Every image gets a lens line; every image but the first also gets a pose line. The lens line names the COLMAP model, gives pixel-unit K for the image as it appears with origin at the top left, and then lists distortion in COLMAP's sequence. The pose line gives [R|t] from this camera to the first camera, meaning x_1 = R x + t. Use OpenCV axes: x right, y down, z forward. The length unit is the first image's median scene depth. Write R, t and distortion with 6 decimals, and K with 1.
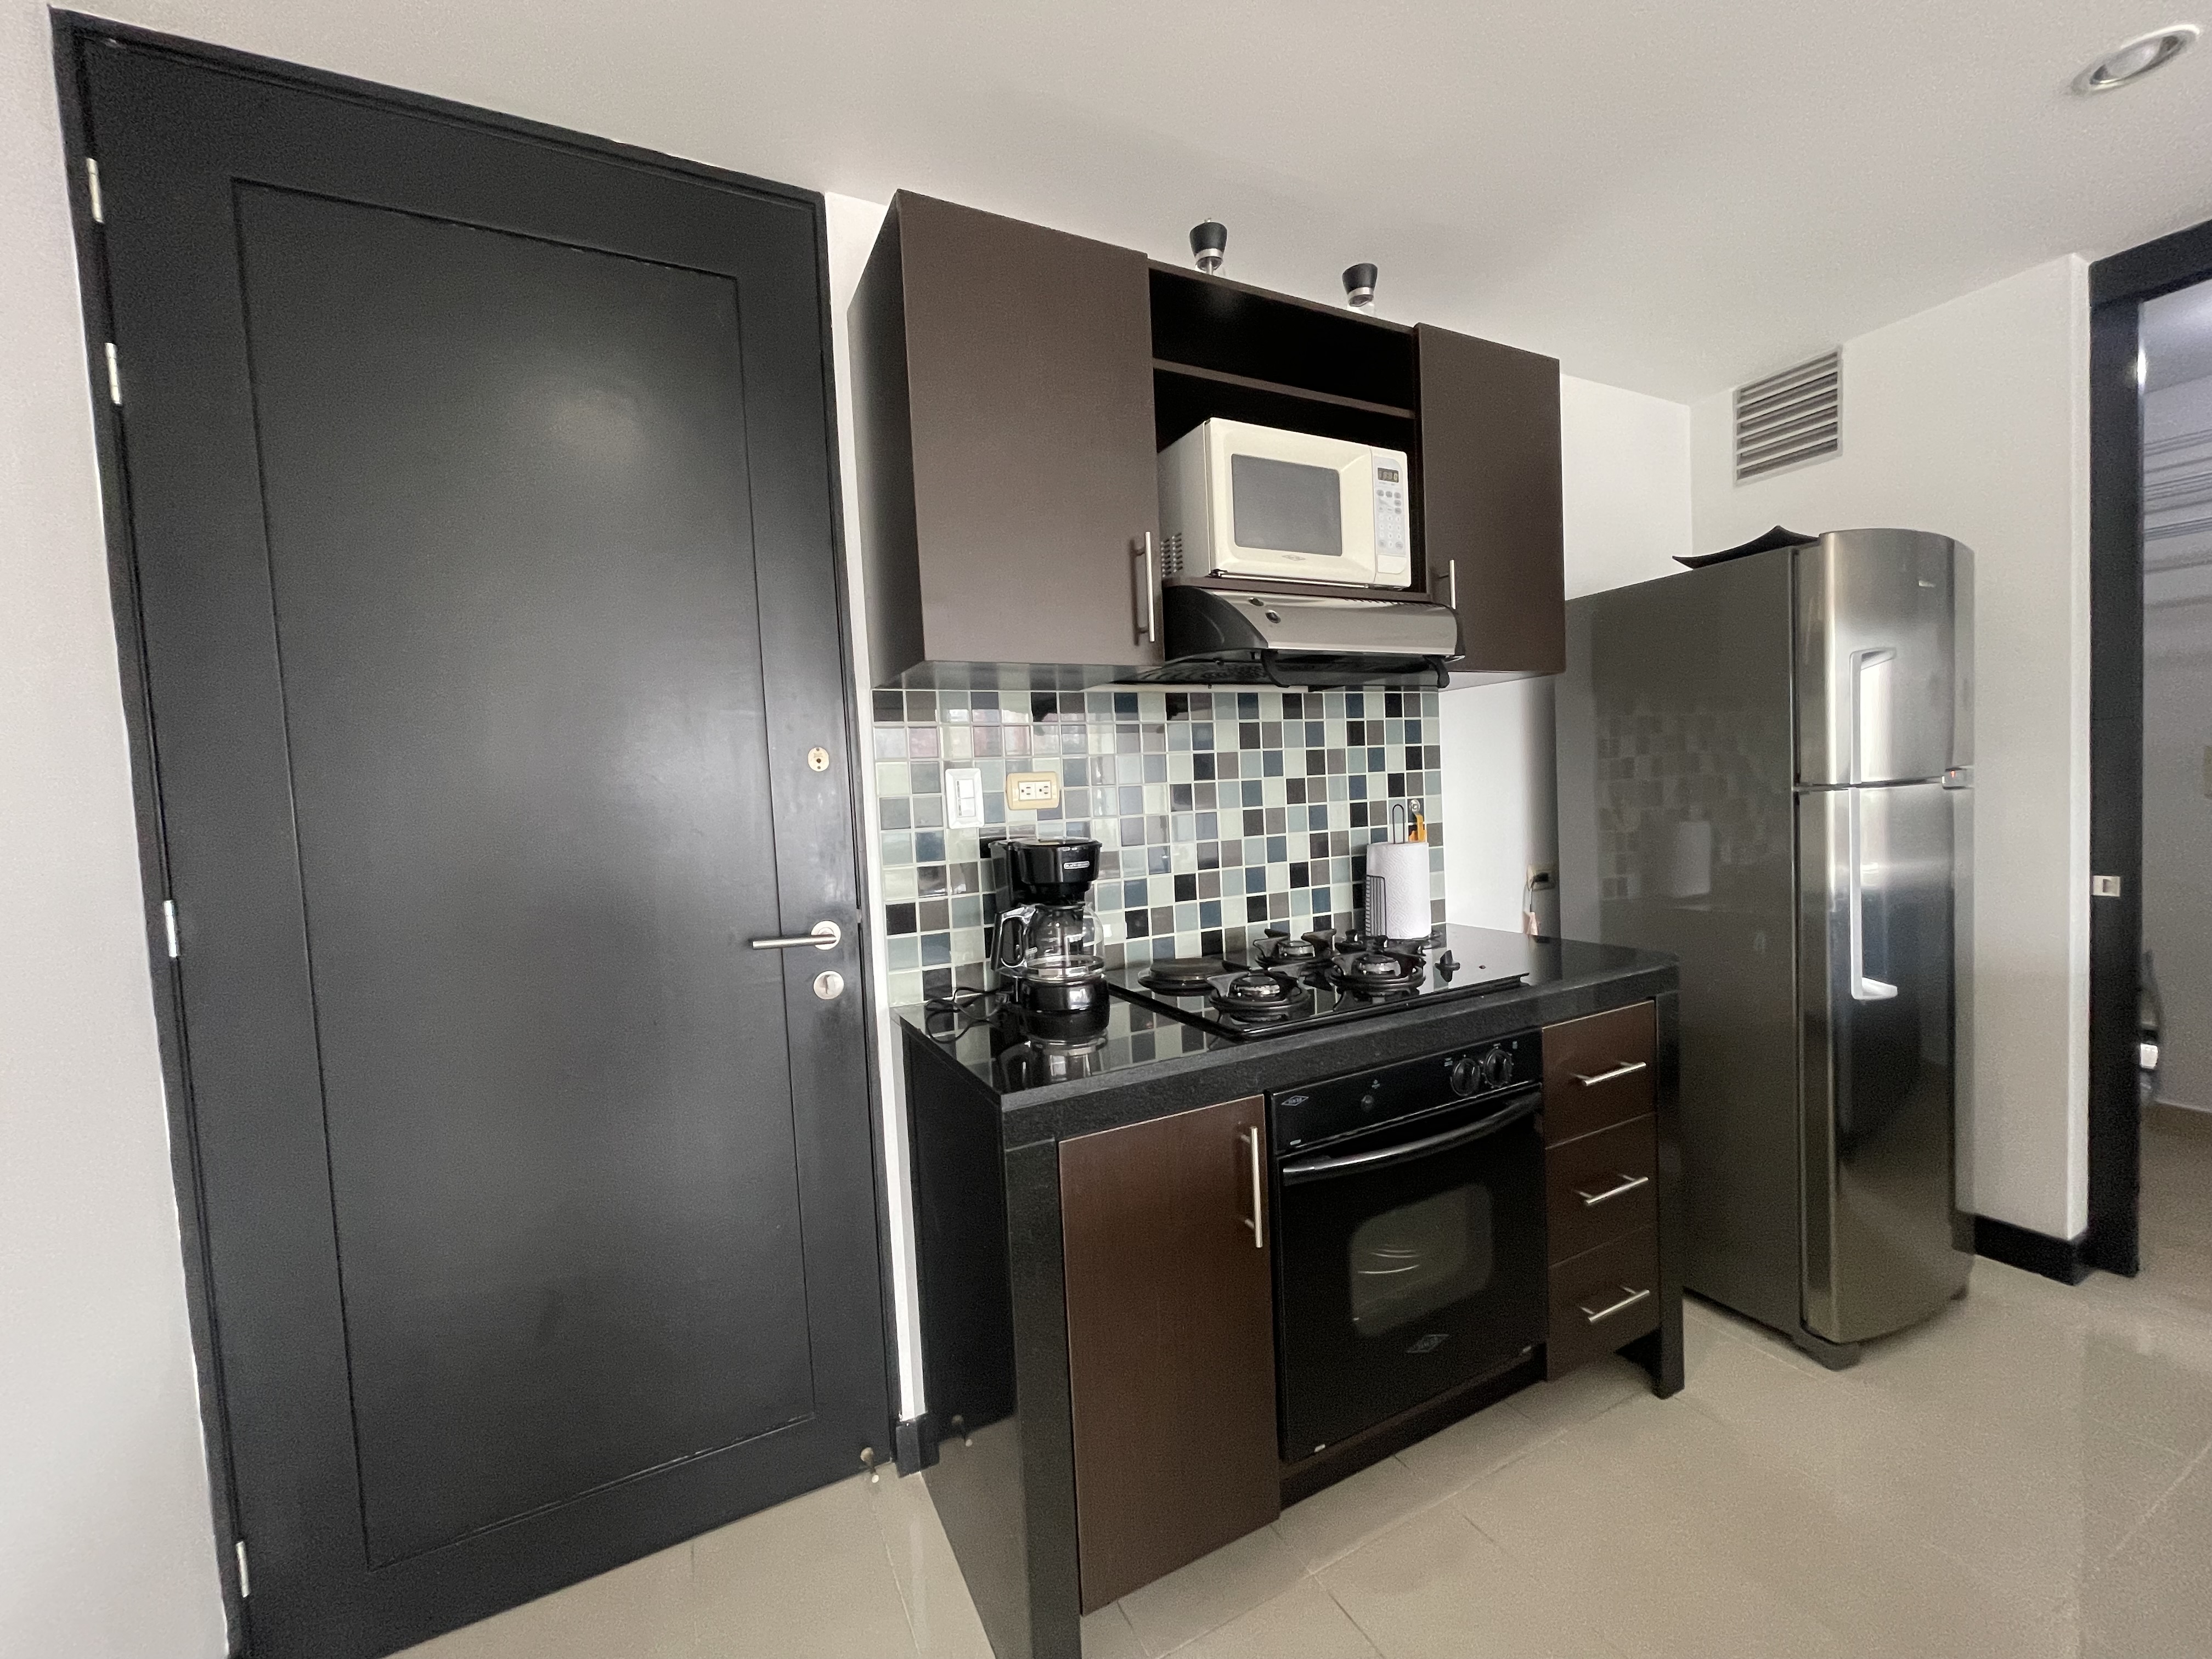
lens RADIAL K [[887.3, 0, 1102.9], [0, 887.3, 838.8], [0, 0, 1]] dist [-0.001246, -0.000263]
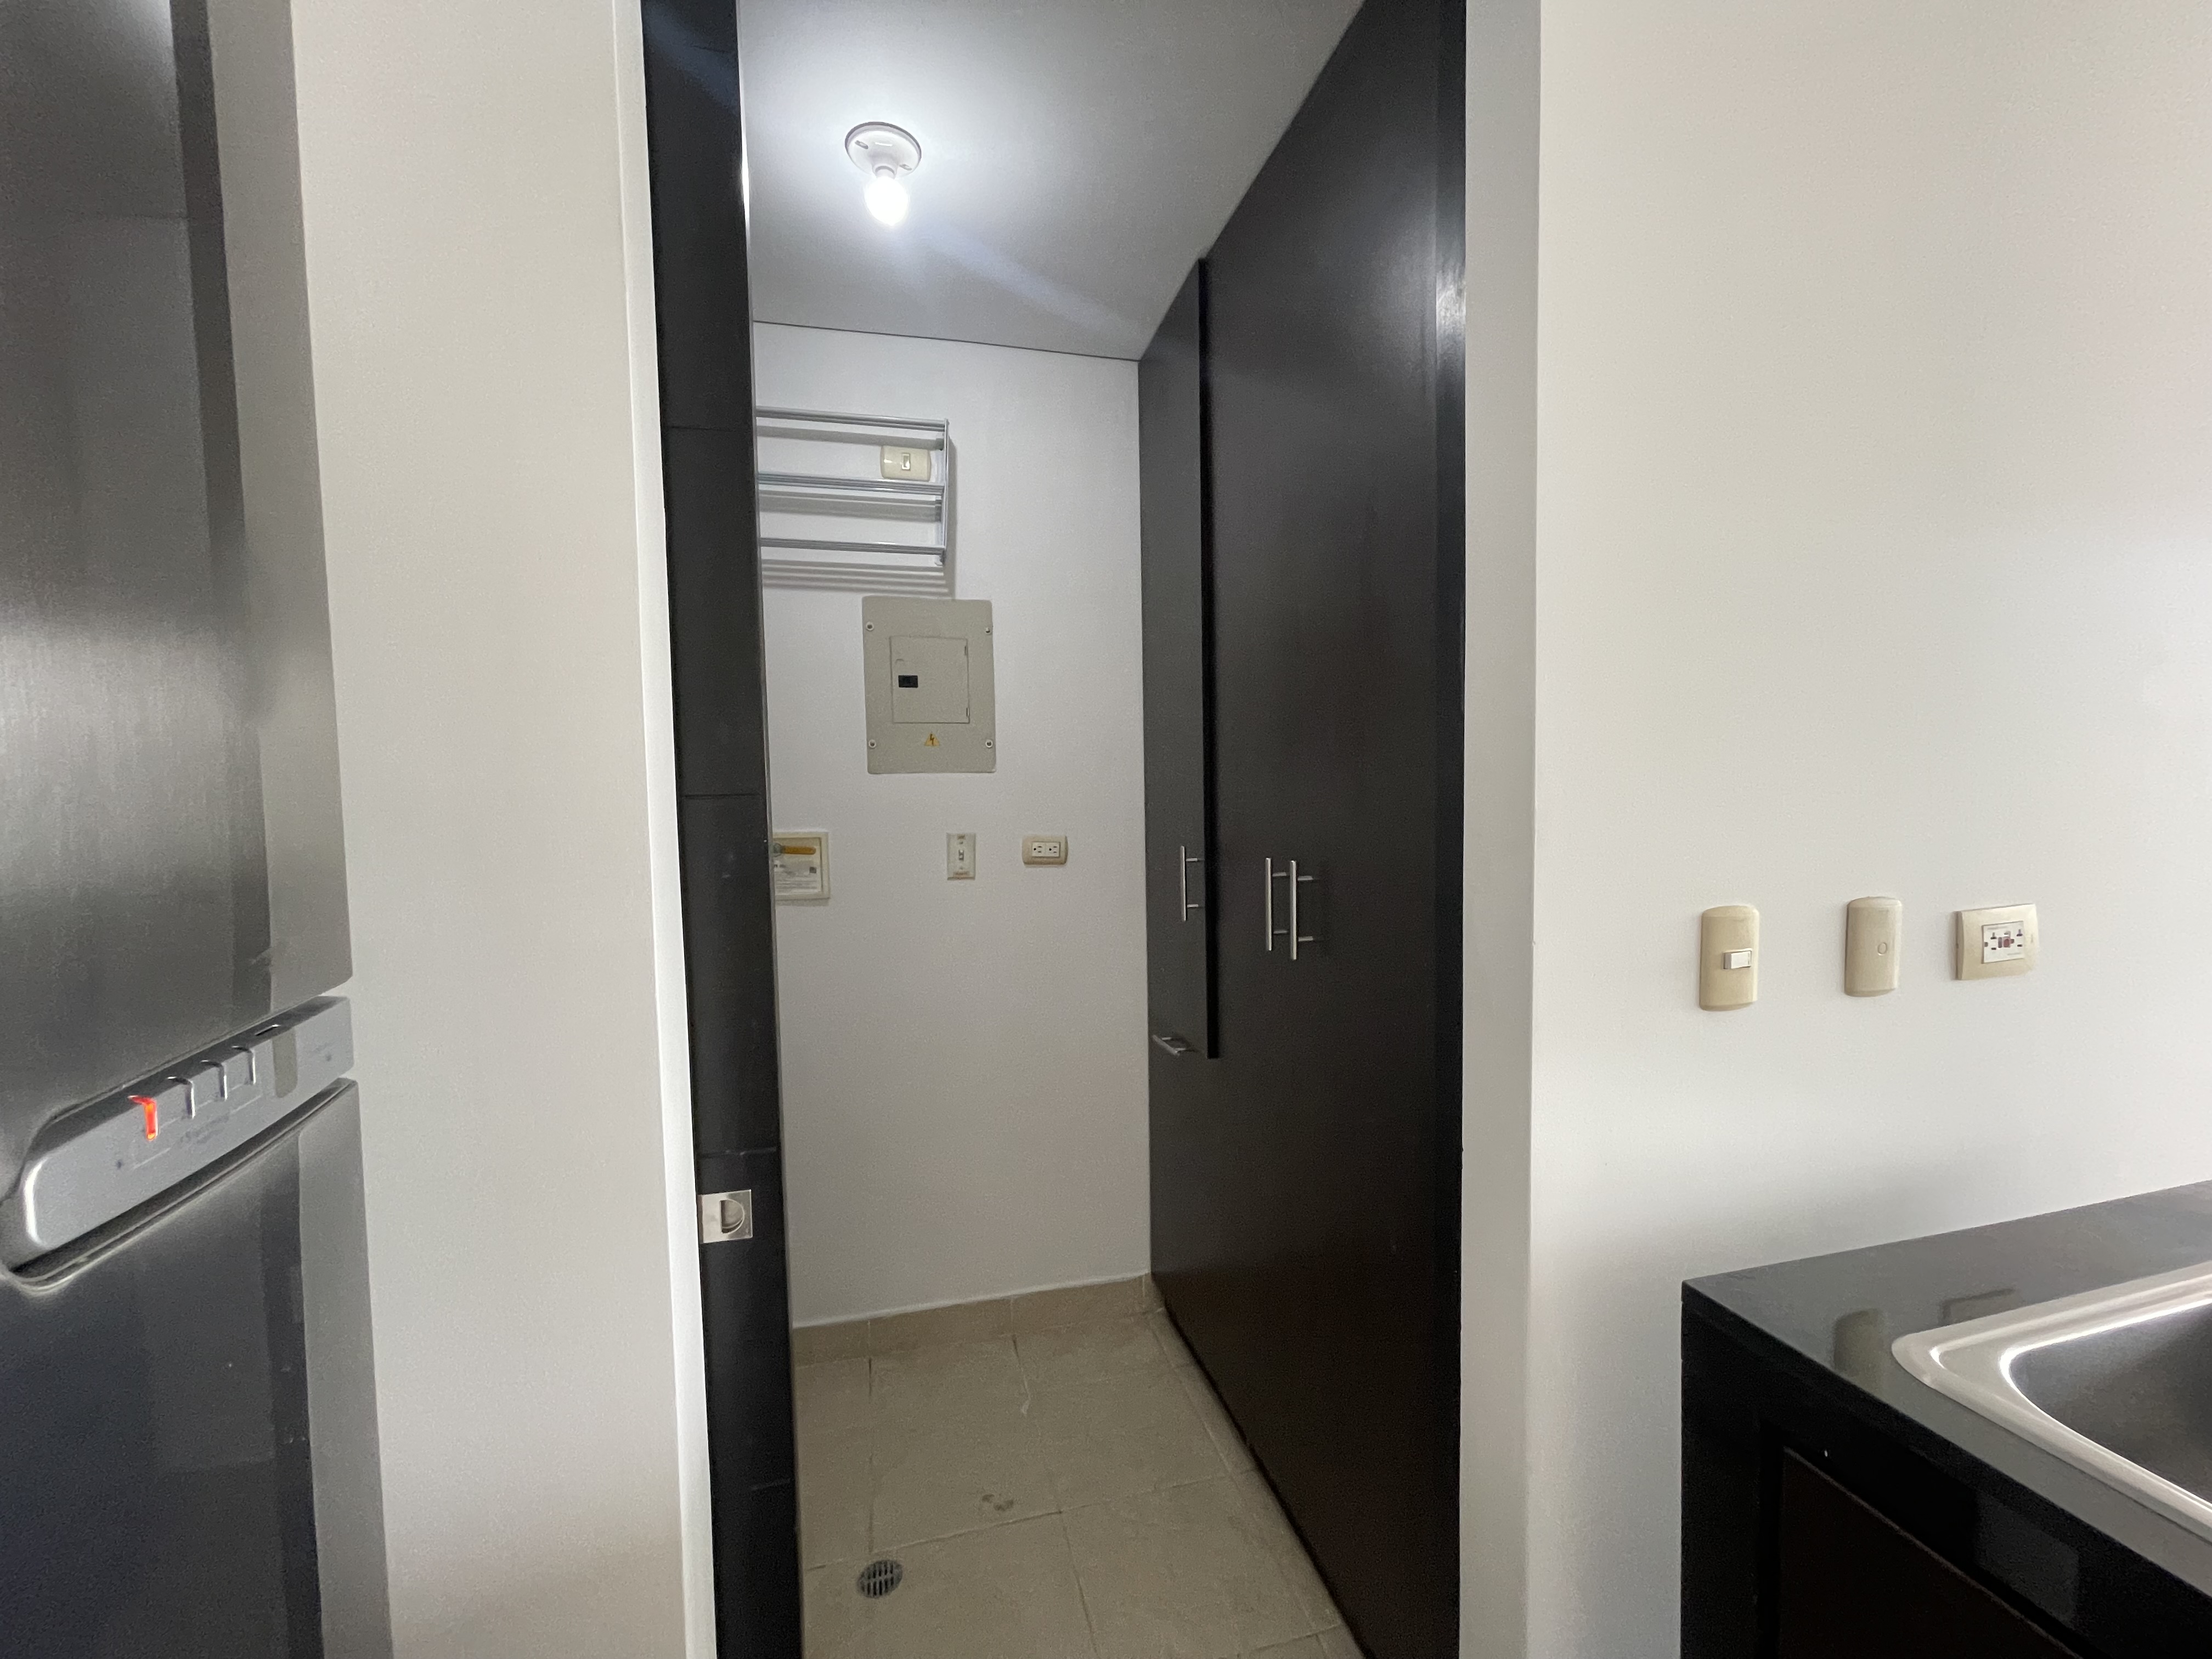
lens RADIAL K [[887.3, 0, 1098.7], [0, 887.3, 840.3], [0, 0, 1]] dist [-0.001246, -0.000263]
pose [[0.224747, -0.007869, 0.974385, 0.913118], [0.061096, 0.998114, -0.006032, -0.118756], [-0.972500, 0.060887, 0.224804, 0.855371]]
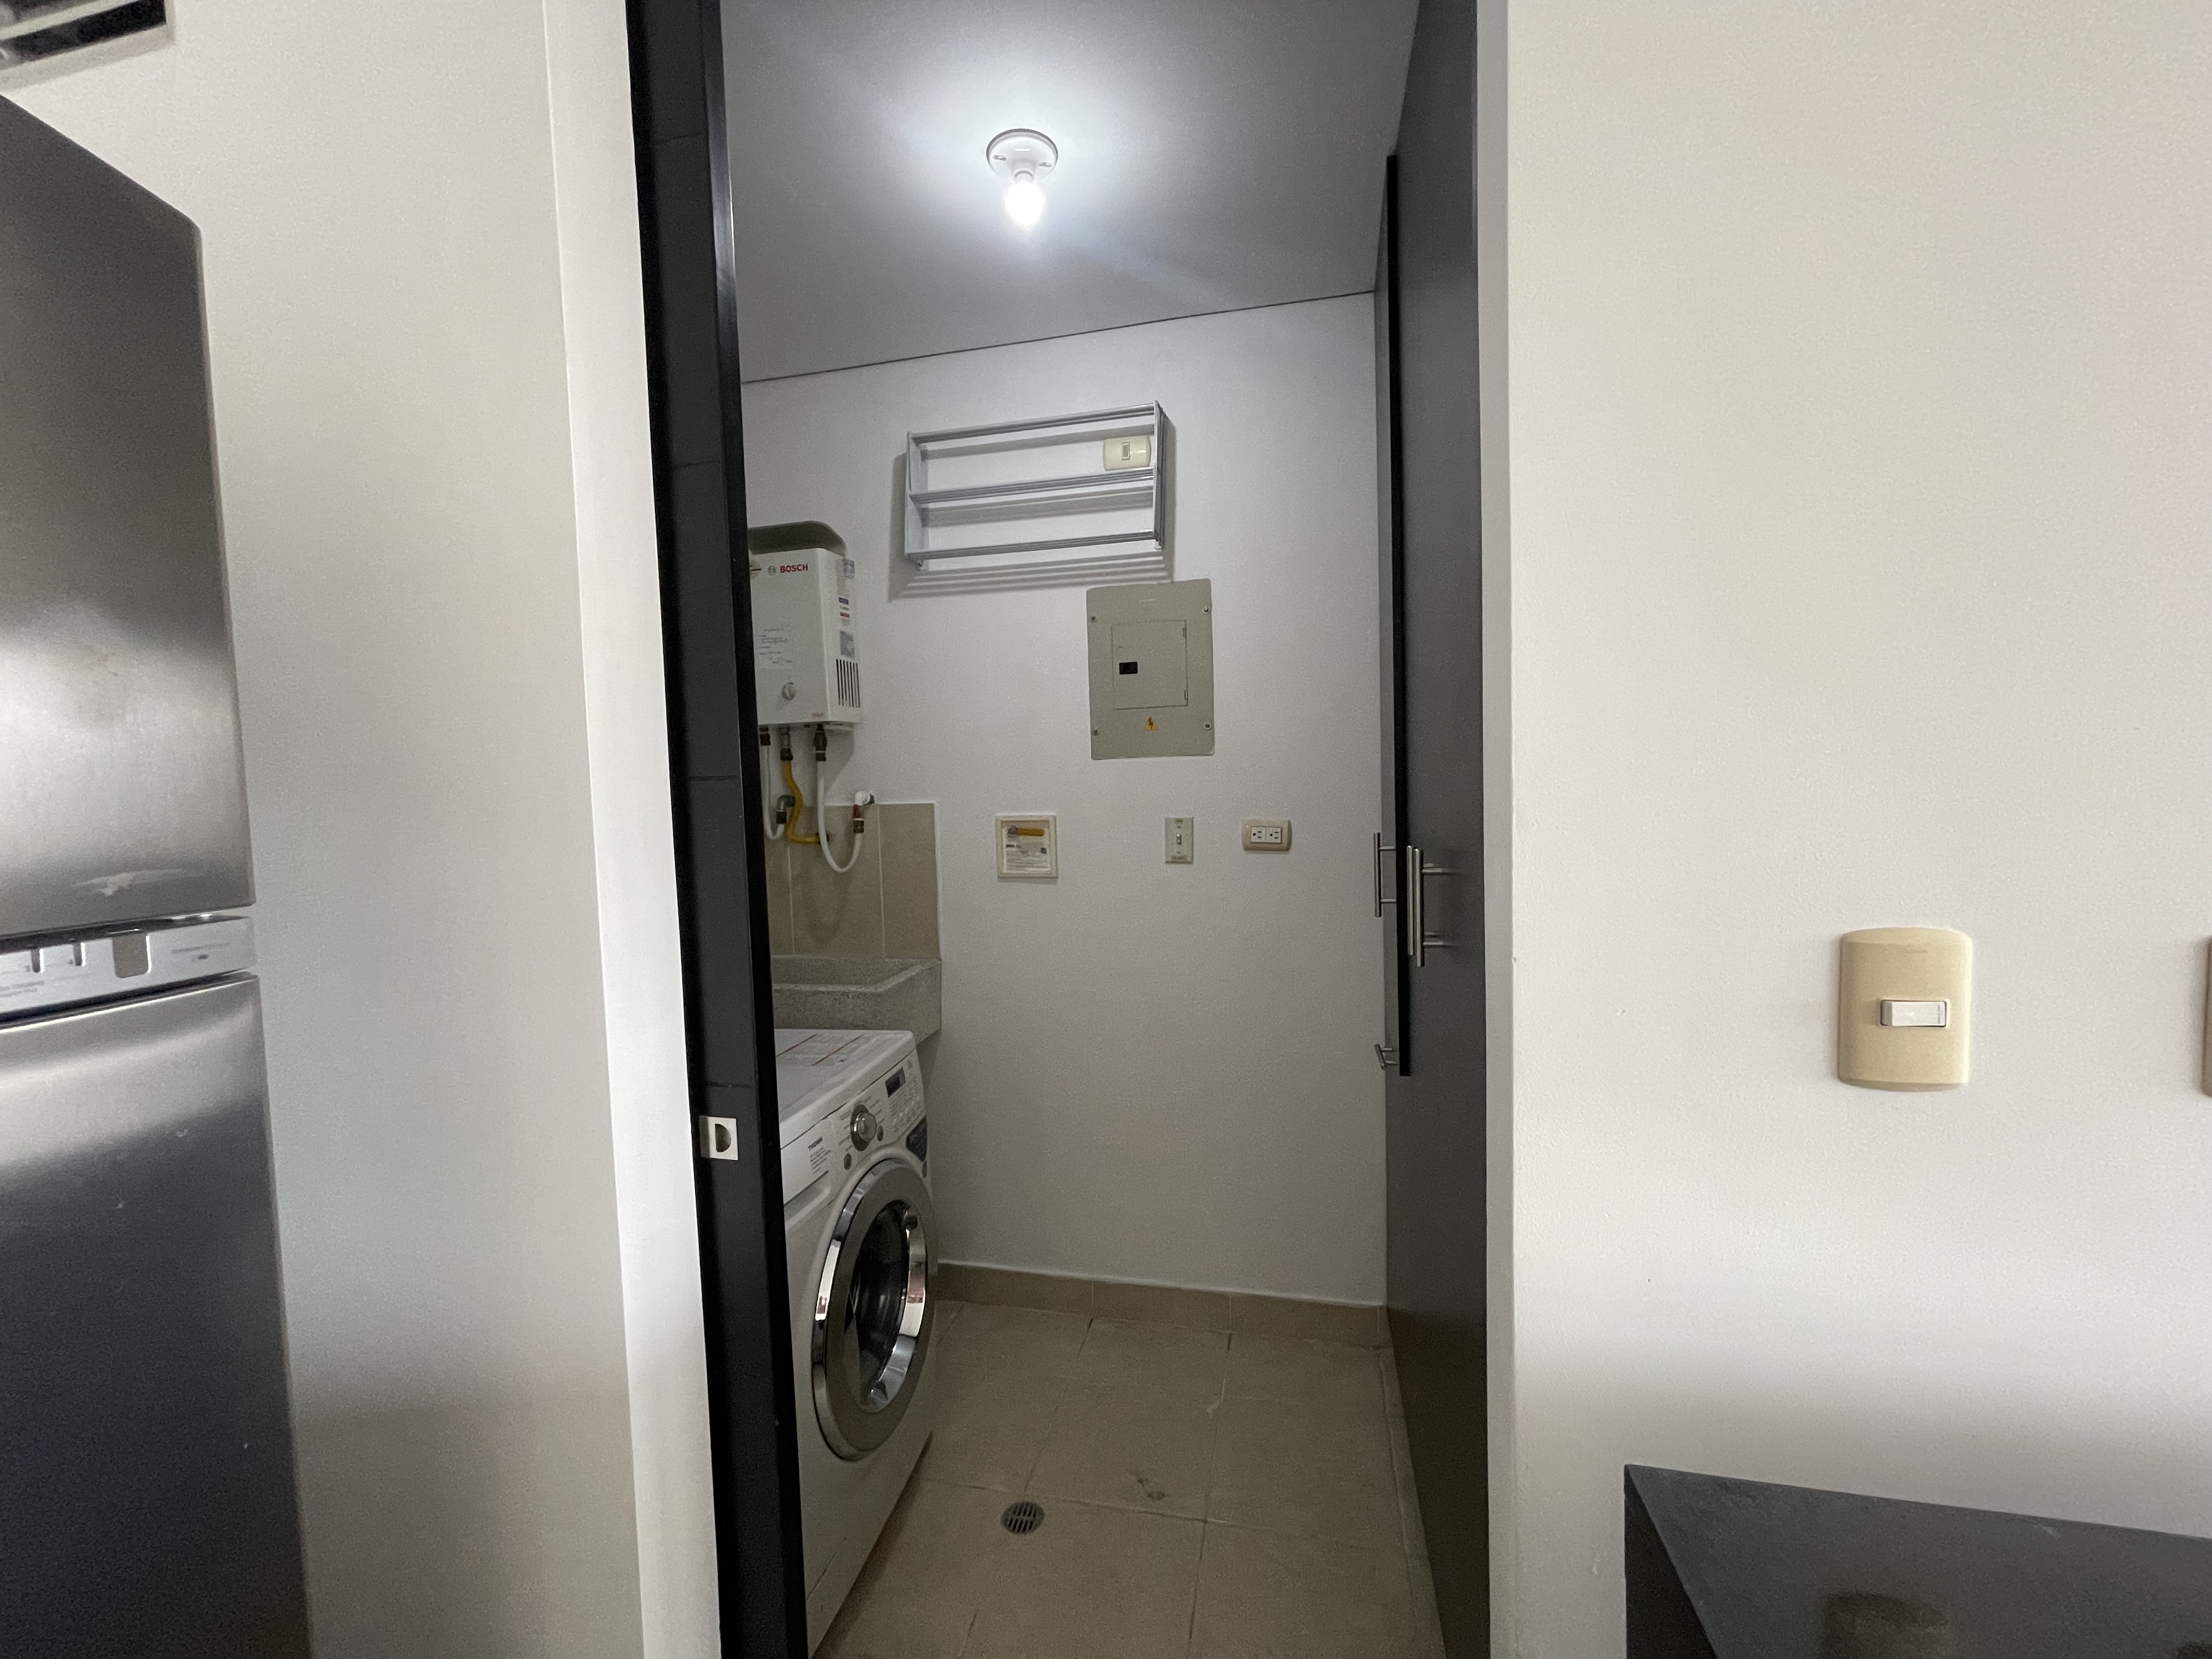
lens RADIAL K [[887.3, 0, 1097.5], [0, 887.3, 839.9], [0, 0, 1]] dist [-0.001246, -0.000263]
pose [[0.640231, -0.011784, 0.768092, 1.050670], [0.039253, 0.999078, -0.017391, -0.100673], [-0.767179, 0.041284, 0.640103, 0.633389]]
